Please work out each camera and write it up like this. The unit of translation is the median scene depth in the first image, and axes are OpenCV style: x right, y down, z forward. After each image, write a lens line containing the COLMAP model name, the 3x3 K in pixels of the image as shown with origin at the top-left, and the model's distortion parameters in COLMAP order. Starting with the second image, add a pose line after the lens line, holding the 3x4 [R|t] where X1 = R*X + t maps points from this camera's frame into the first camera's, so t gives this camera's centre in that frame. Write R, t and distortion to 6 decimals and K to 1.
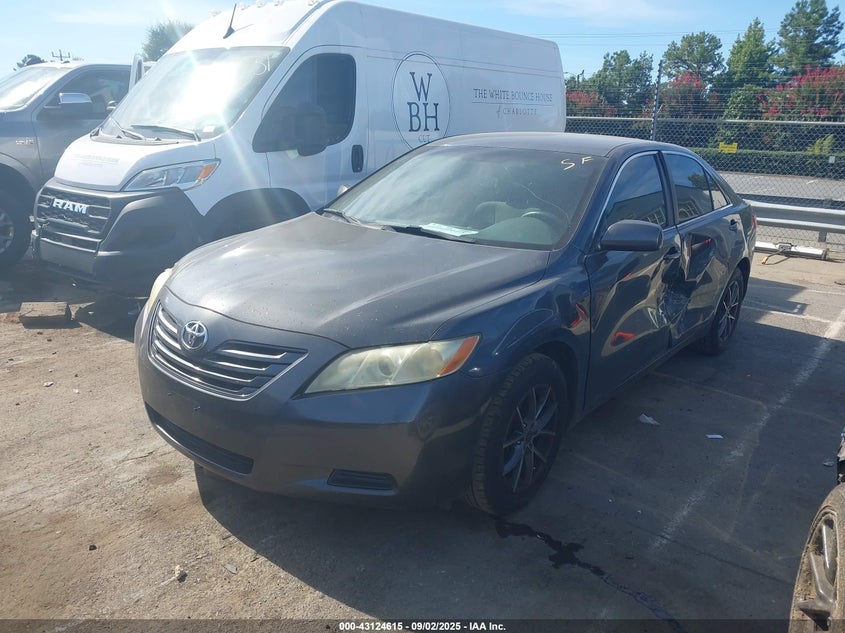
lens RADIAL K [[687.0, 0, 422.5], [0, 687.0, 316.5], [0, 0, 1]] dist [-0.010080, -0.006284]
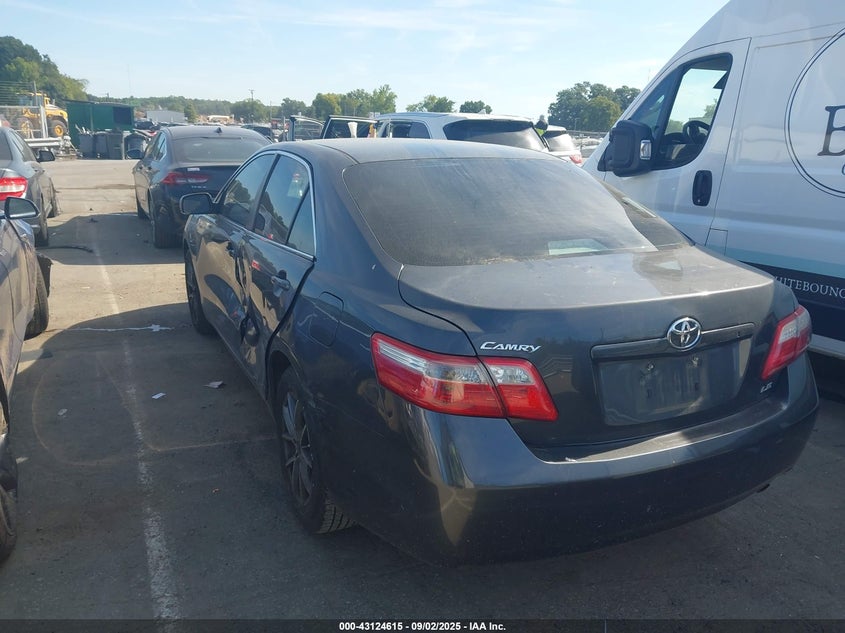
lens RADIAL K [[687.0, 0, 422.5], [0, 687.0, 316.5], [0, 0, 1]] dist [-0.010080, -0.006284]
pose [[-0.441678, 0.190866, -0.876636, 0.922602], [-0.267554, 0.904626, 0.331763, -0.337559], [0.856350, 0.381079, -0.348486, 1.314562]]
